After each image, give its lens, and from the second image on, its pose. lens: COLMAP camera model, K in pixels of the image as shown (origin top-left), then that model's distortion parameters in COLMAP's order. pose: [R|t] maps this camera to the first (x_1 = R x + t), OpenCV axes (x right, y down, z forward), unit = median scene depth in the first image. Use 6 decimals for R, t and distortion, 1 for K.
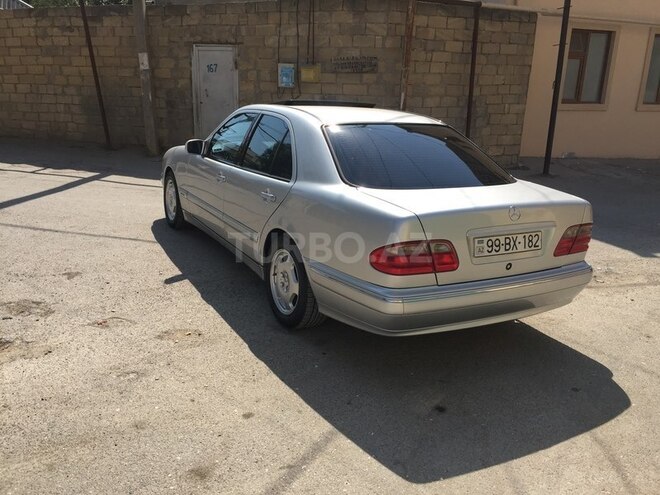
lens RADIAL K [[591.0, 0, 330.0], [0, 591.0, 247.5], [0, 0, 1]] dist [0.115416, -0.171349]
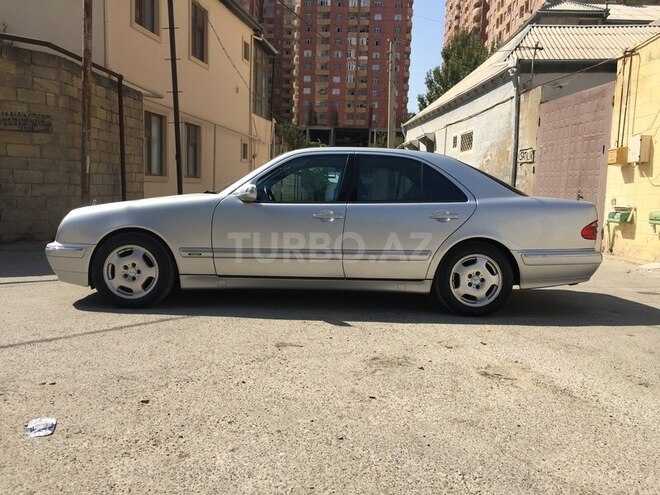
lens RADIAL K [[591.0, 0, 330.0], [0, 591.0, 247.5], [0, 0, 1]] dist [0.115416, -0.171349]
pose [[0.440207, -0.099775, 0.892335, -0.556706], [0.228415, 0.973556, -0.003825, -0.032892], [-0.868357, 0.205507, 0.451357, 0.284920]]
